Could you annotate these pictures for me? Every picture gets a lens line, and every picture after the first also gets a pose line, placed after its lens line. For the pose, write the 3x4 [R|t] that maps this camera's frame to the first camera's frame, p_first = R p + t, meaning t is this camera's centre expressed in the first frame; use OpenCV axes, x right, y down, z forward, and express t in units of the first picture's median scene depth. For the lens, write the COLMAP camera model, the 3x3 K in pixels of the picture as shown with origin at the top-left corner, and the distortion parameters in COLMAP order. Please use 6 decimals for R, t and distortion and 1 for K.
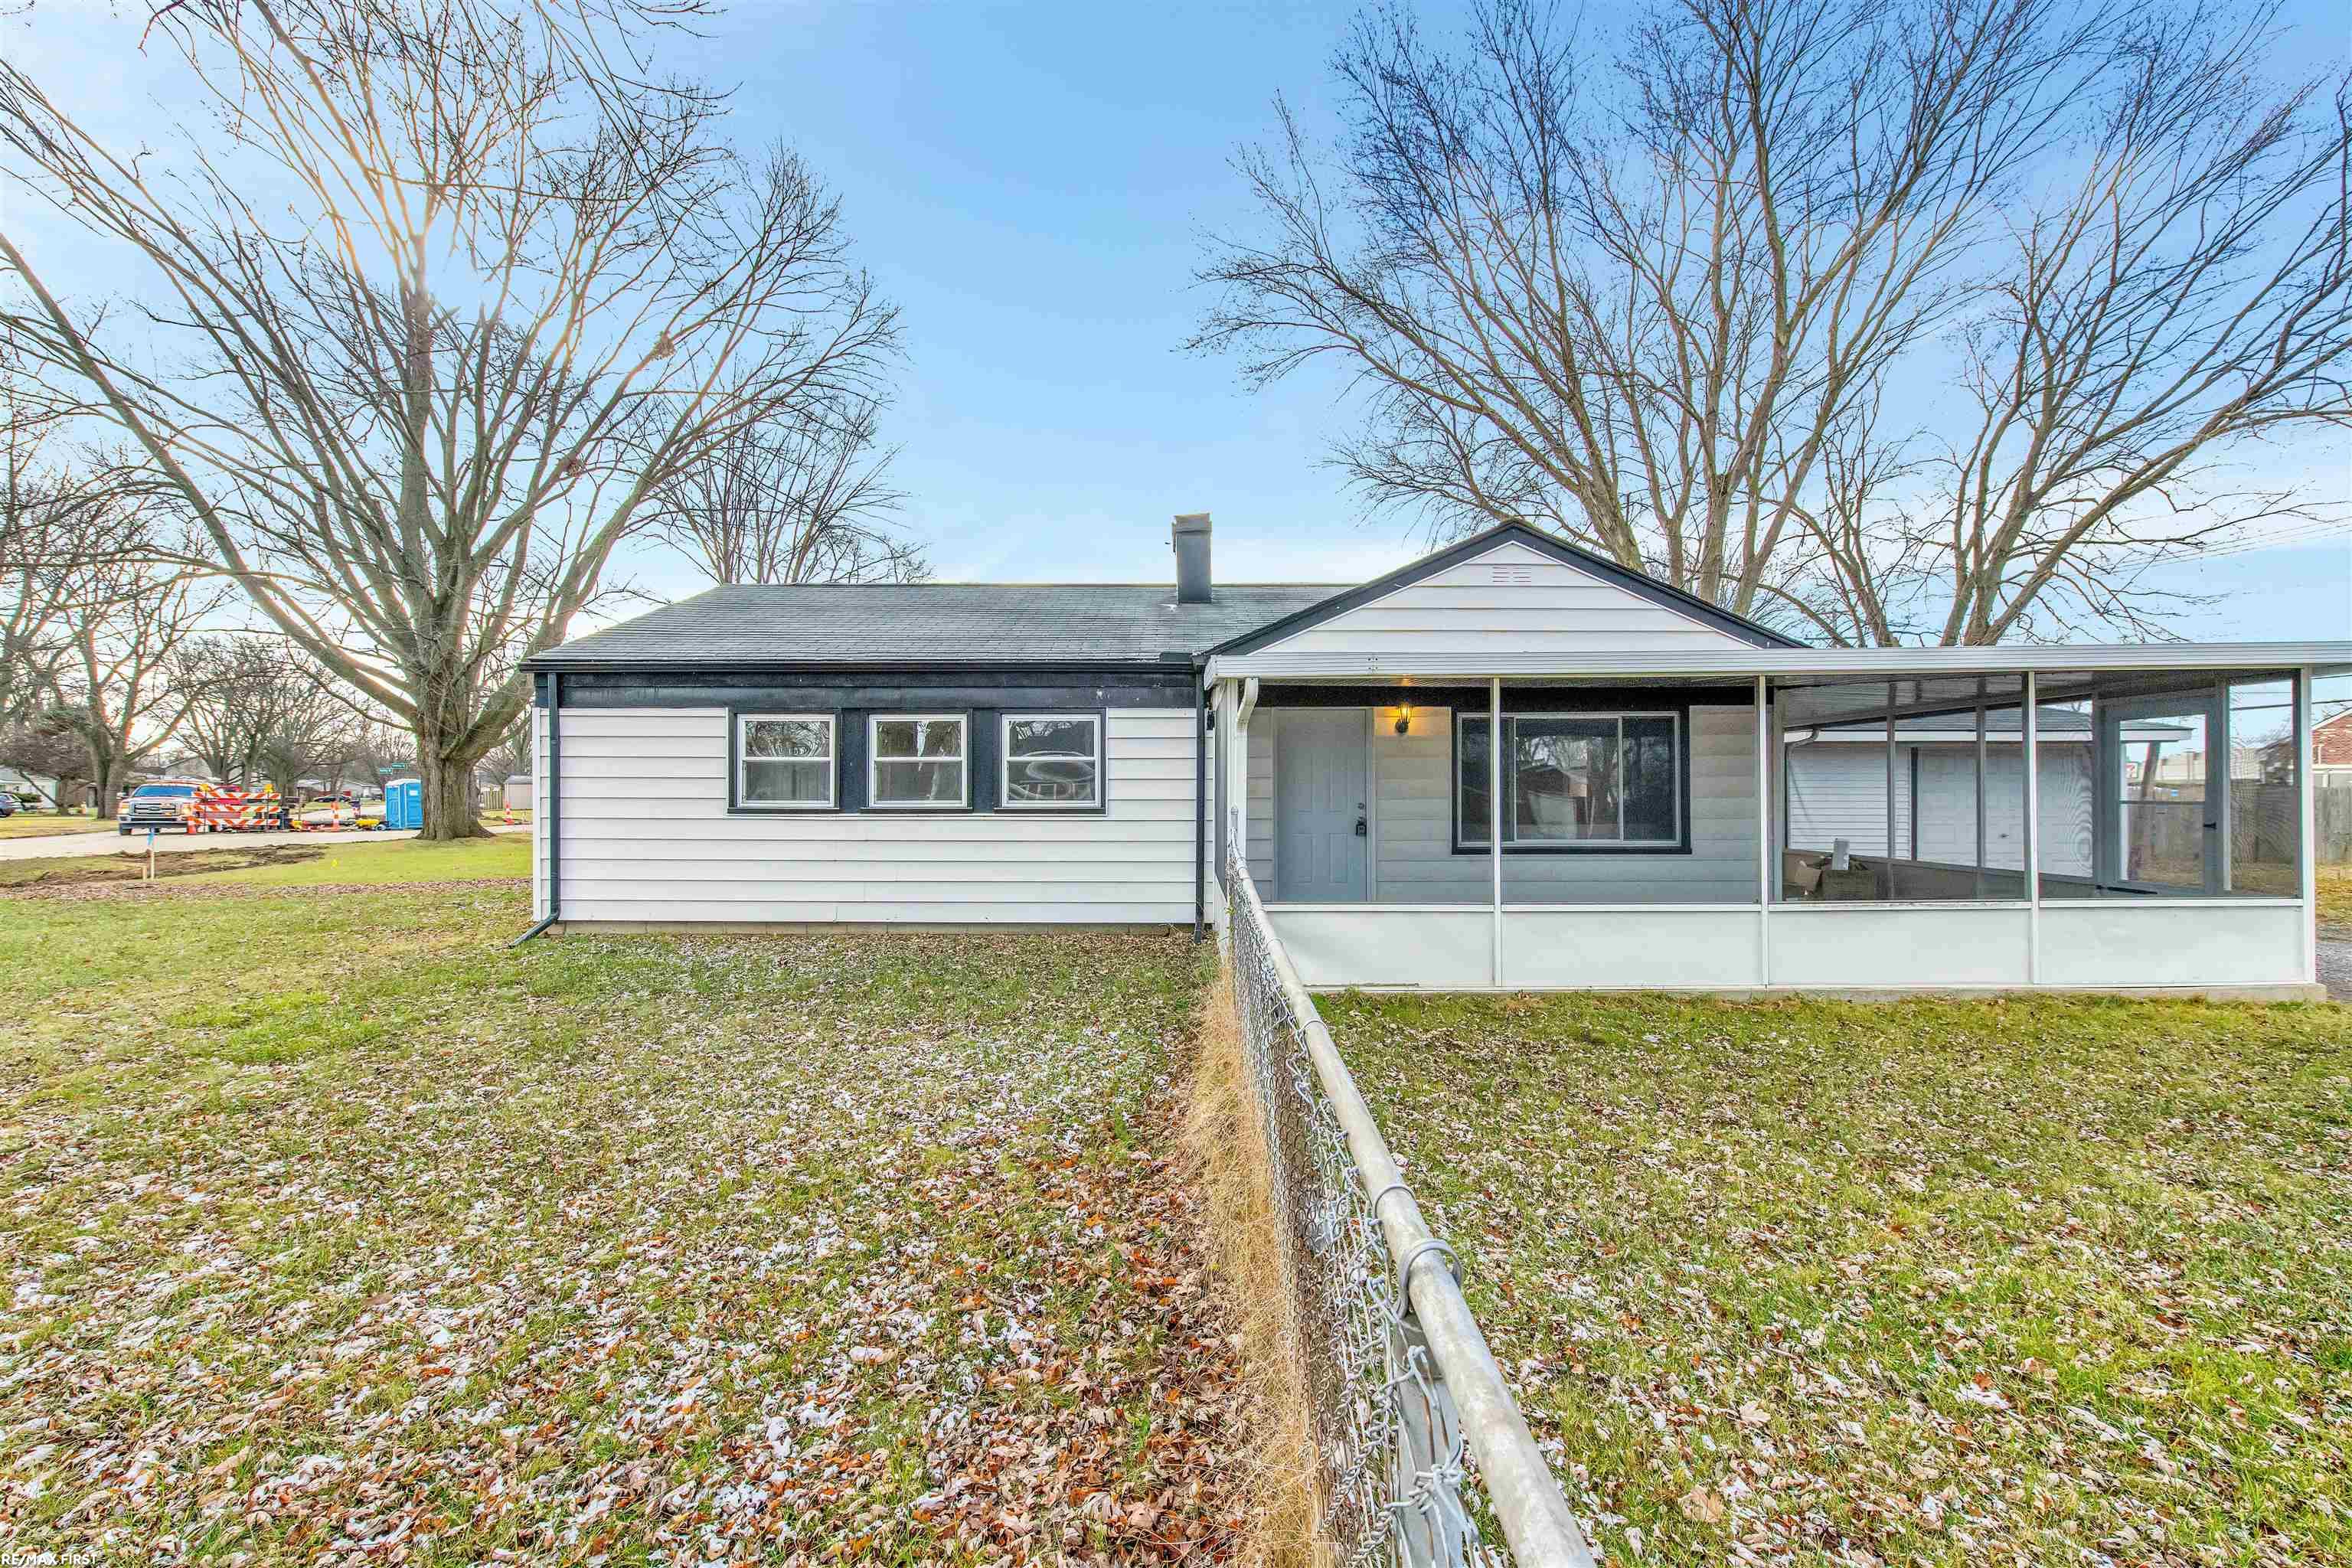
lens RADIAL K [[931.1, 0, 1180.2], [0, 931.1, 795.0], [0, 0, 1]] dist [-0.000741, -0.000019]
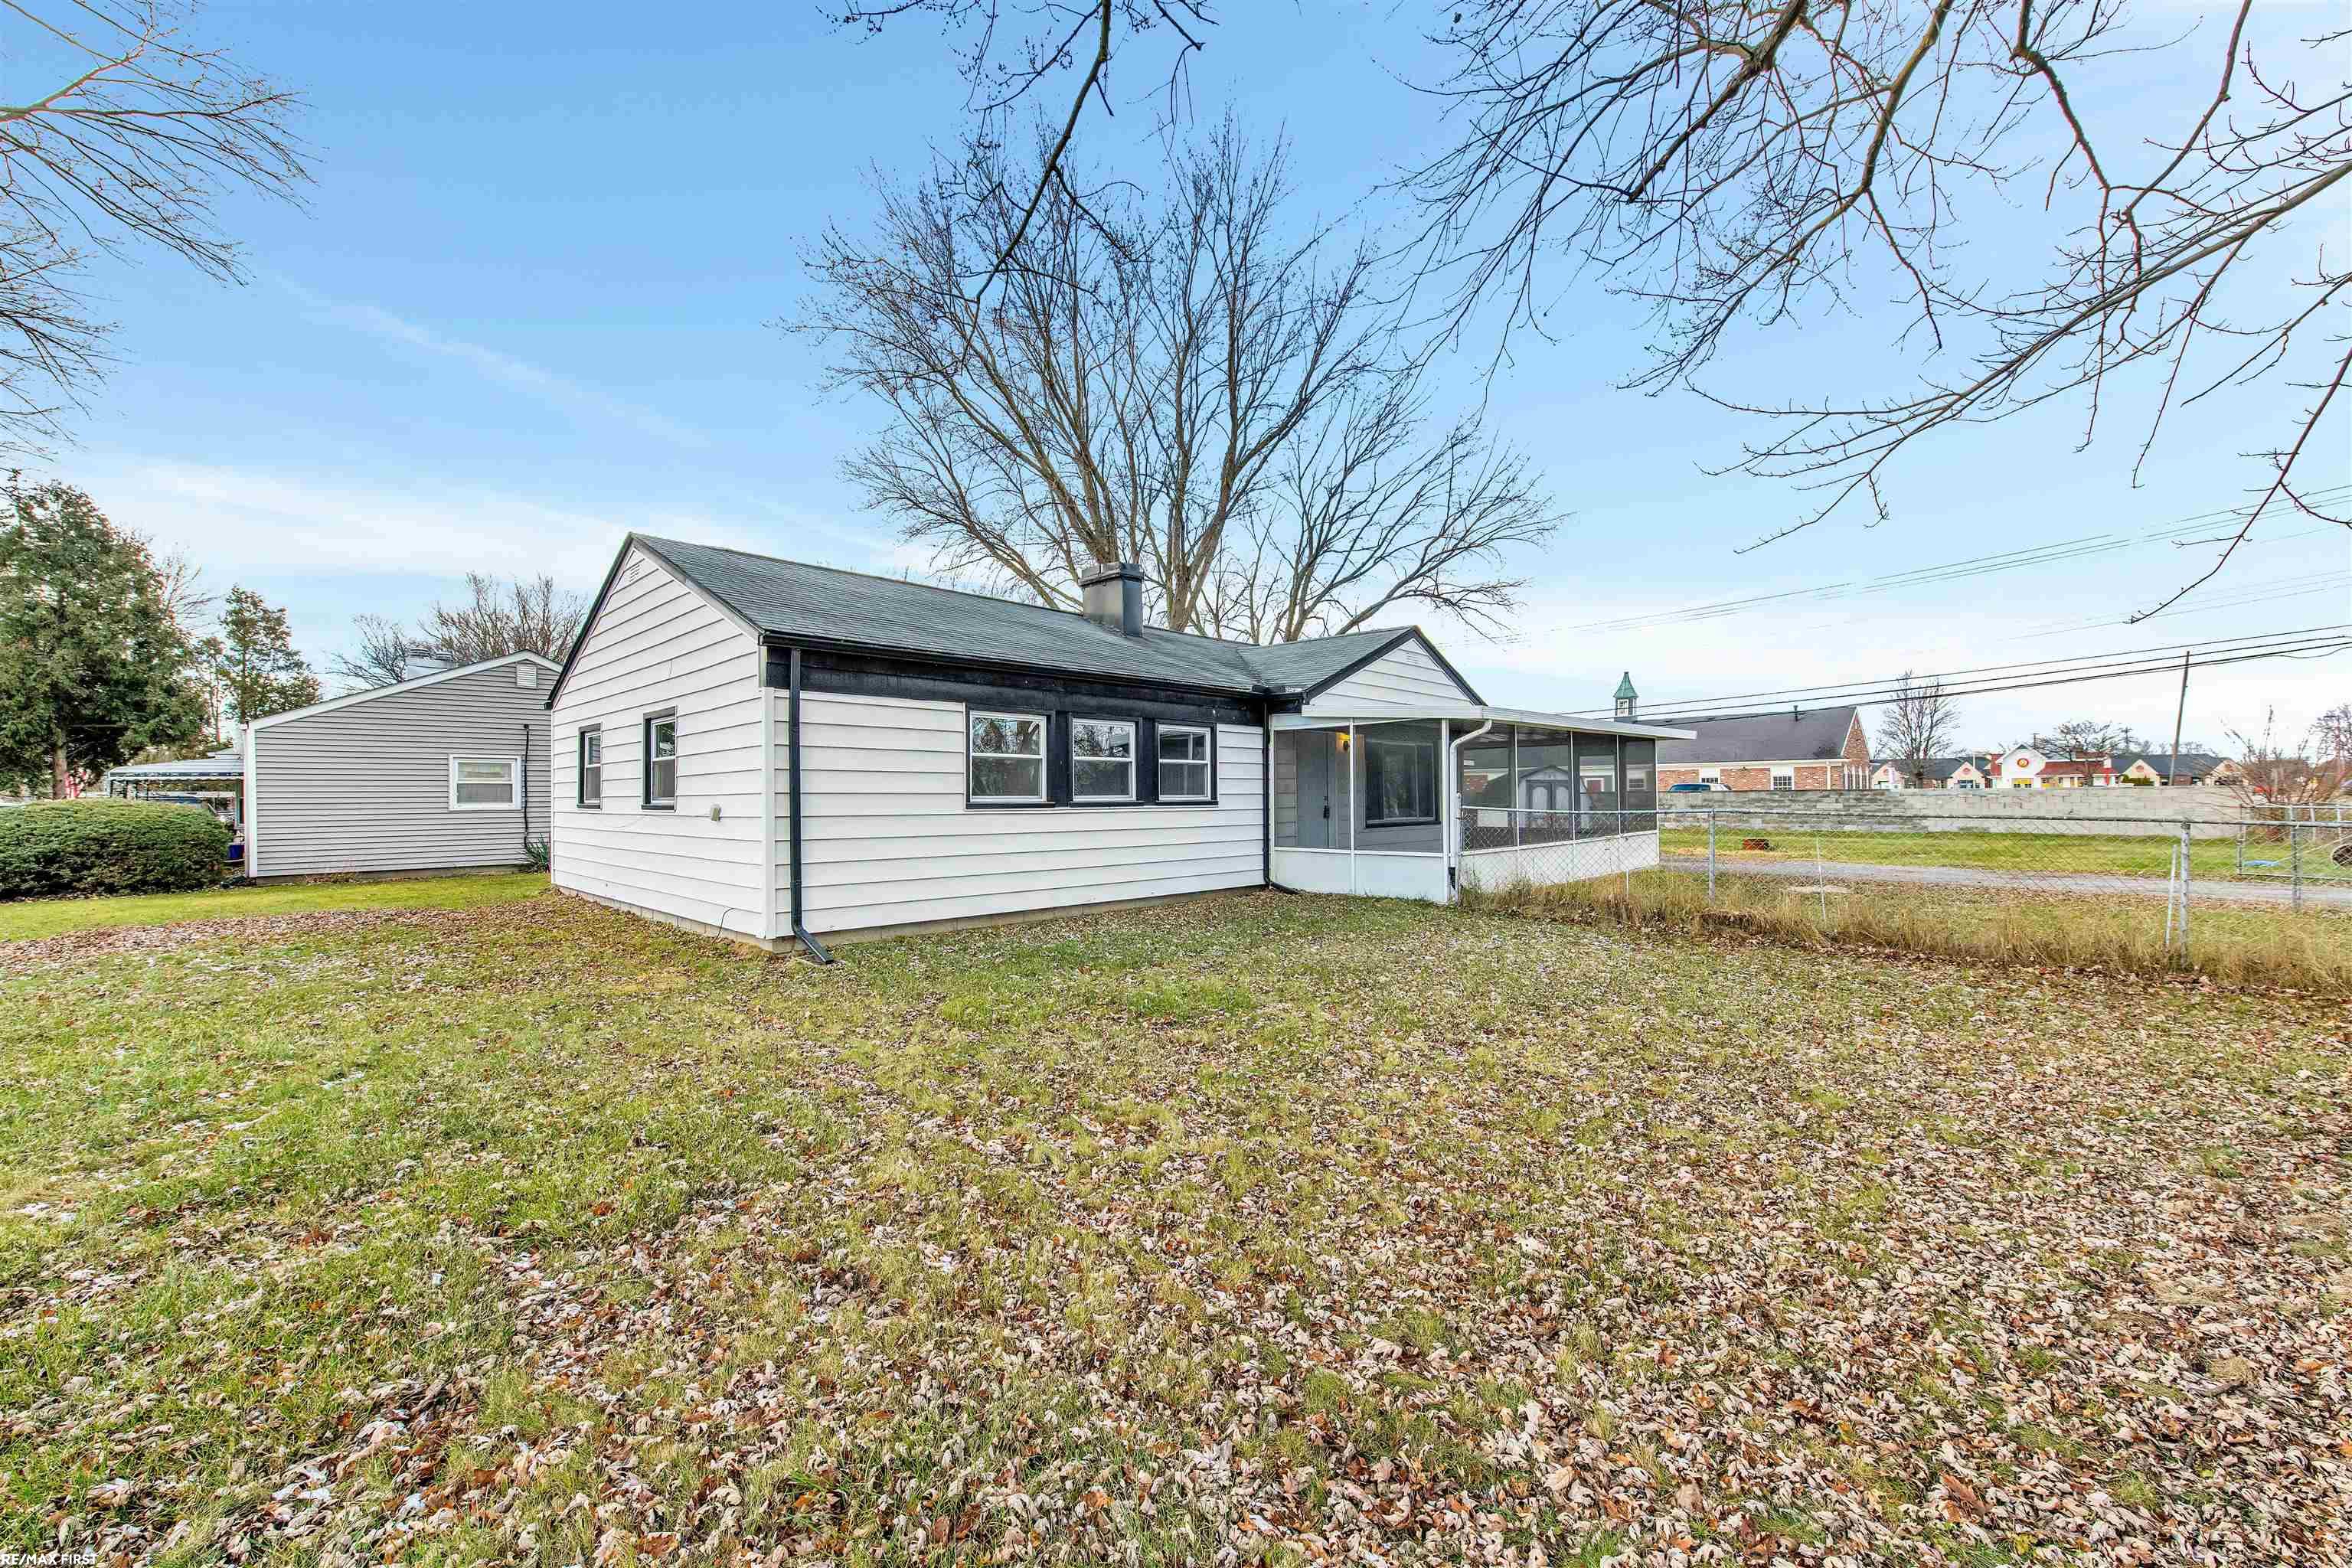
lens RADIAL K [[931.1, 0, 1180.2], [0, 931.1, 795.0], [0, 0, 1]] dist [-0.000741, -0.000019]
pose [[0.689530, -0.002720, 0.724252, -1.052598], [0.002717, 0.999996, 0.001169, 0.004652], [-0.724252, 0.001162, 0.689534, 0.142162]]
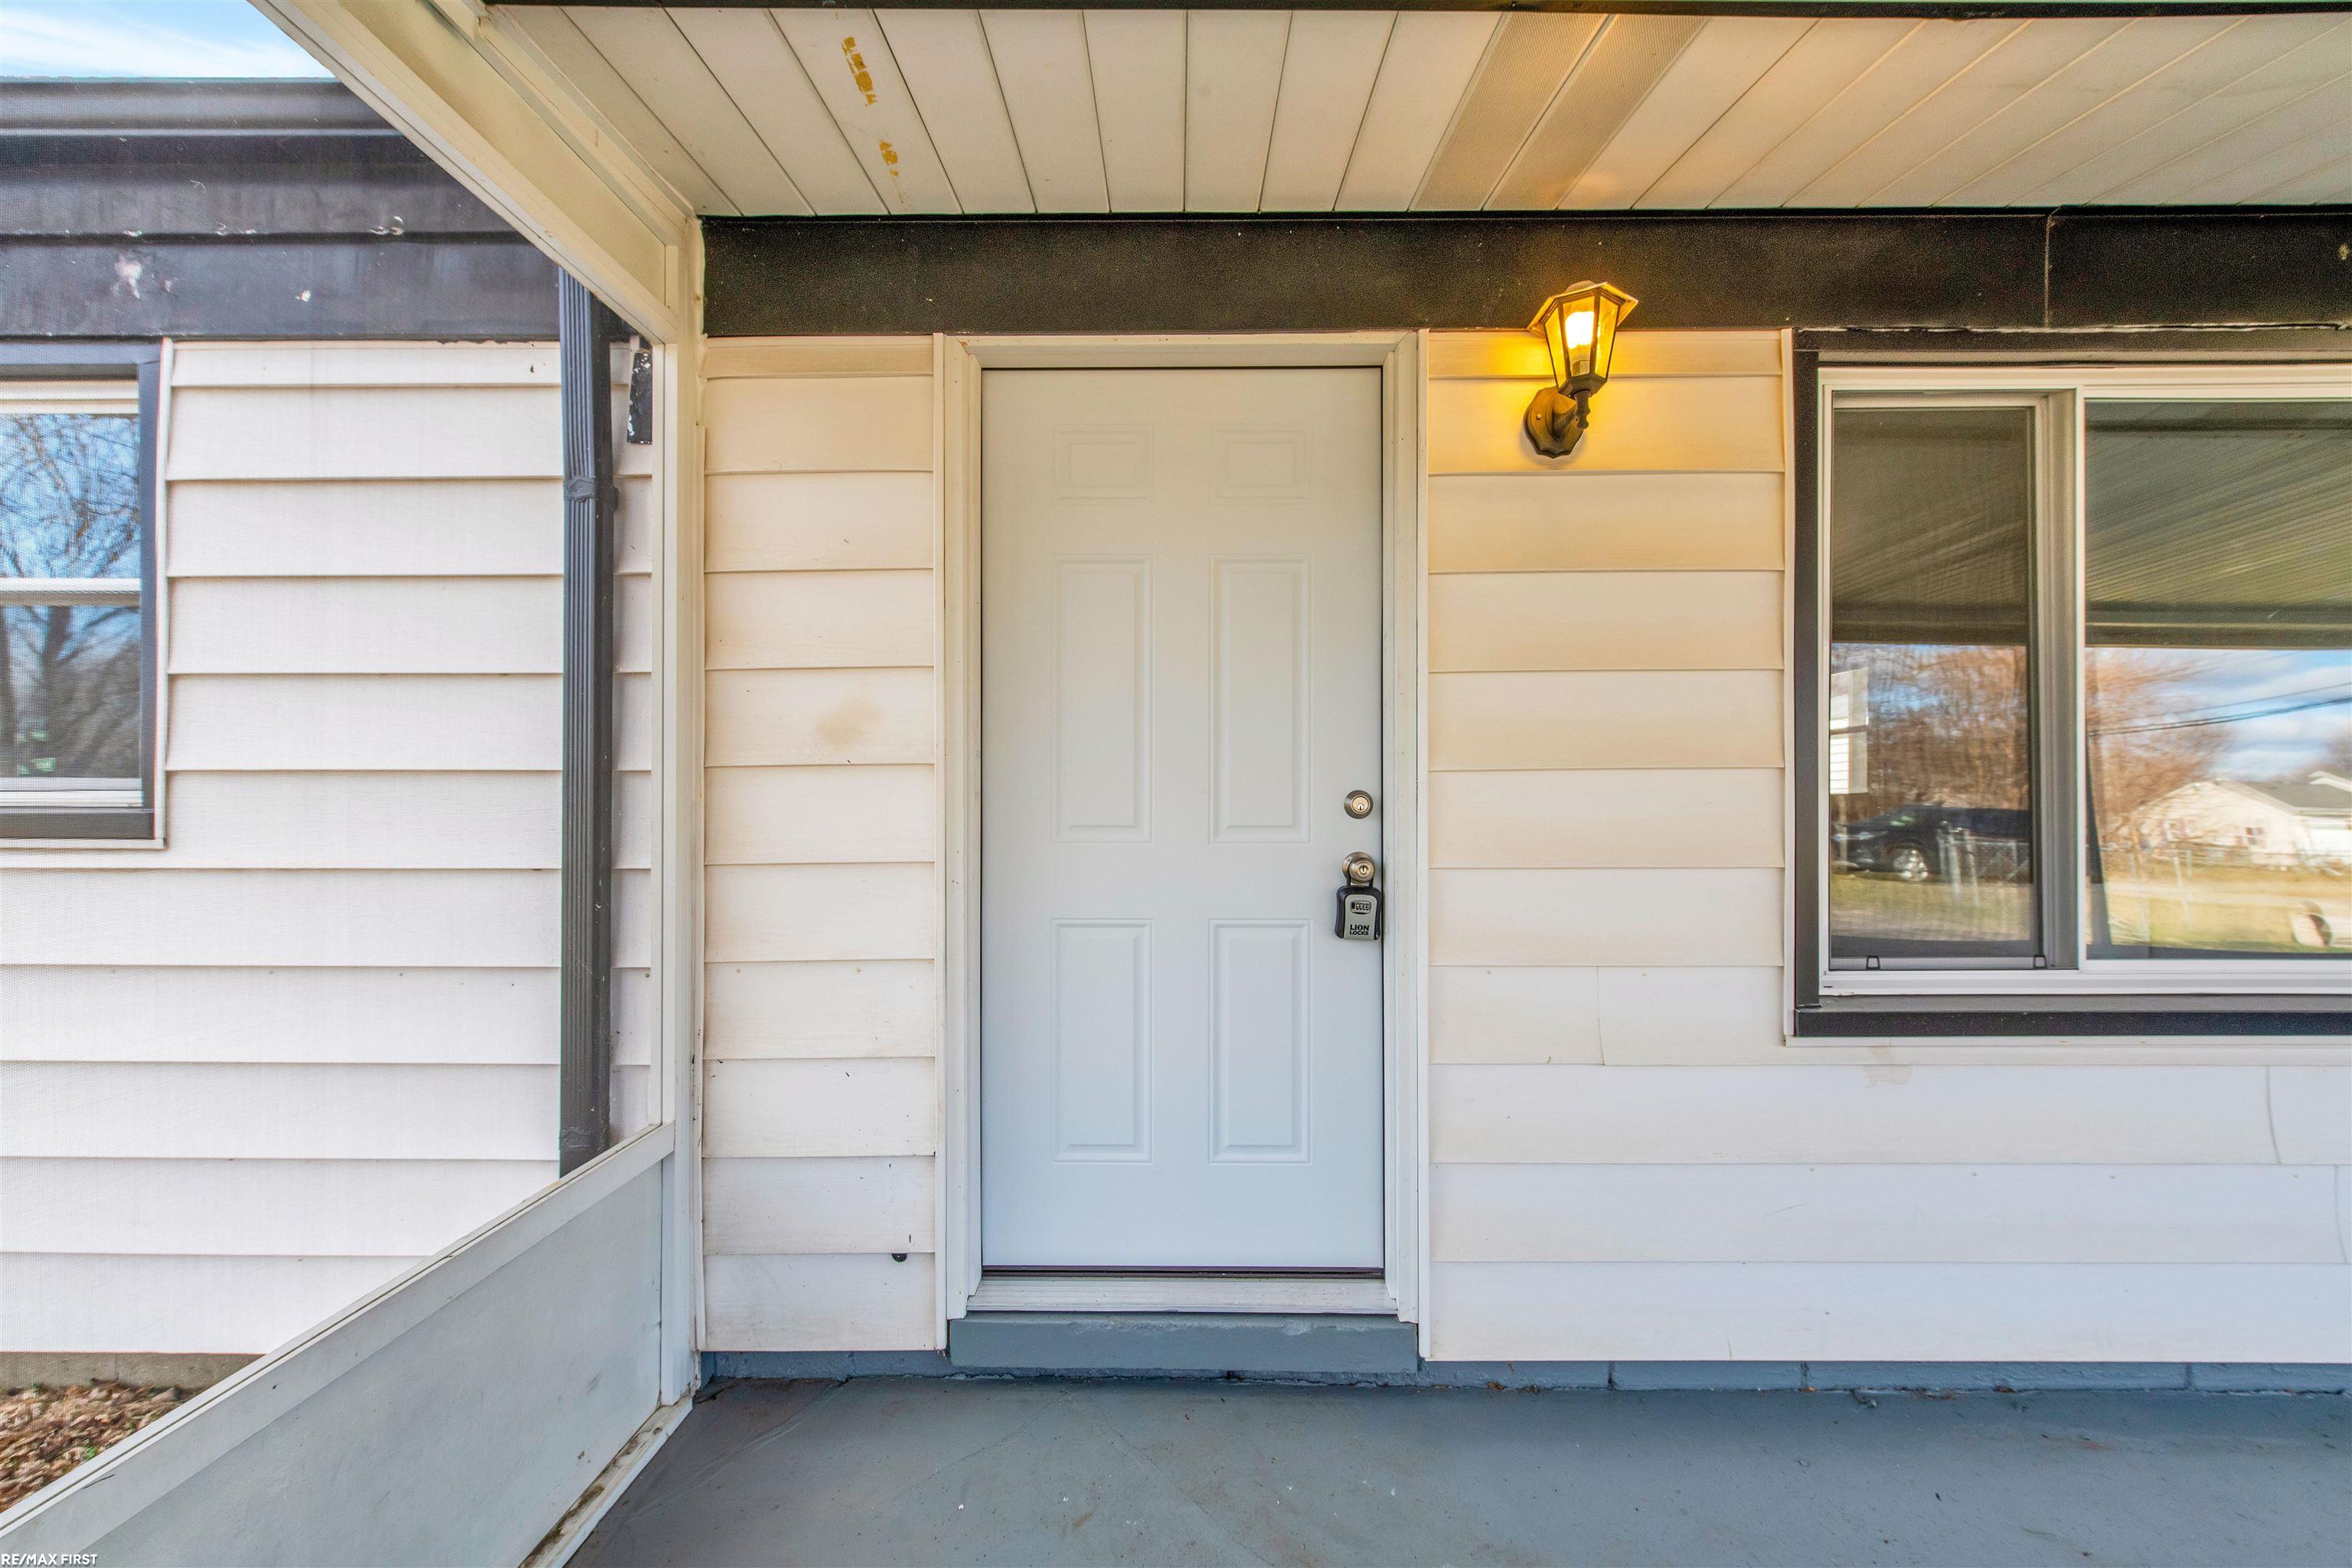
lens RADIAL K [[931.1, 0, 1180.2], [0, 931.1, 795.0], [0, 0, 1]] dist [-0.000741, -0.000019]
pose [[0.999998, 0.001617, 0.000981, 0.151722], [-0.001614, 0.999995, -0.002779, 0.010306], [-0.000985, 0.002777, 0.999996, 0.781892]]
